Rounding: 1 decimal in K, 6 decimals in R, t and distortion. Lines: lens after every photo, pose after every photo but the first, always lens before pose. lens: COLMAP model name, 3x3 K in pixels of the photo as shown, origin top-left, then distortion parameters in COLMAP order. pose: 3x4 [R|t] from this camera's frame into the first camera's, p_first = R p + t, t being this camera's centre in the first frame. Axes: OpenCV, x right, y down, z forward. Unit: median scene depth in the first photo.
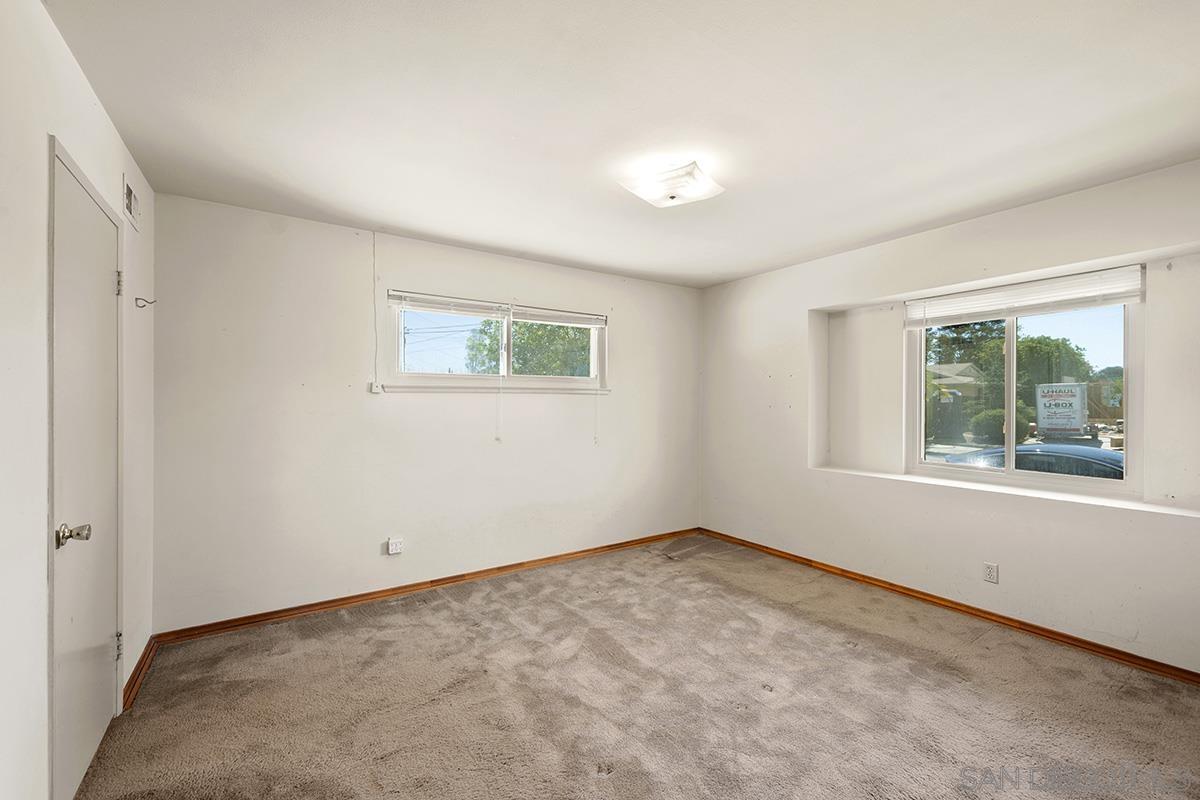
lens RADIAL K [[472.5, 0, 595.6], [0, 472.5, 403.8], [0, 0, 1]] dist [-0.009552, -0.000583]
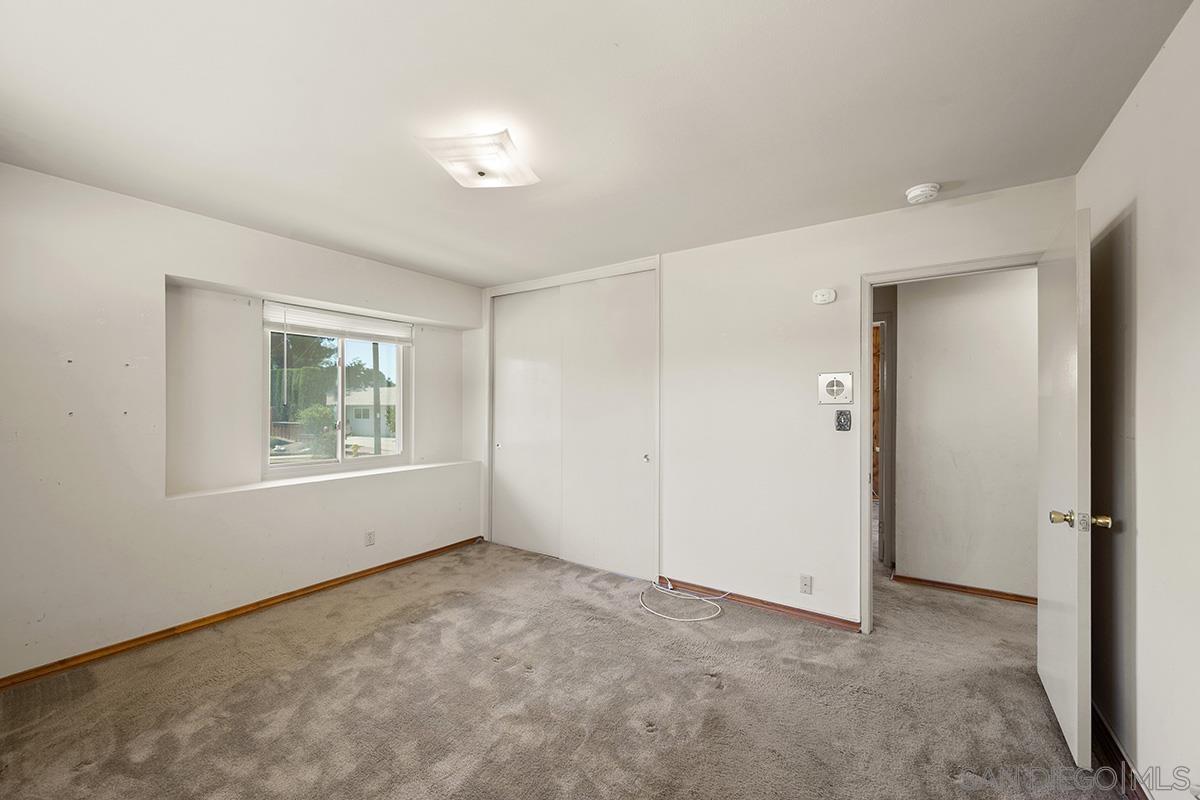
lens RADIAL K [[472.5, 0, 595.9], [0, 472.5, 401.5], [0, 0, 1]] dist [-0.009552, -0.000583]
pose [[-0.376088, 0.004561, 0.926573, -0.556436], [0.001431, 0.999990, -0.004341, -0.007968], [-0.926583, -0.000306, -0.376091, 0.854679]]
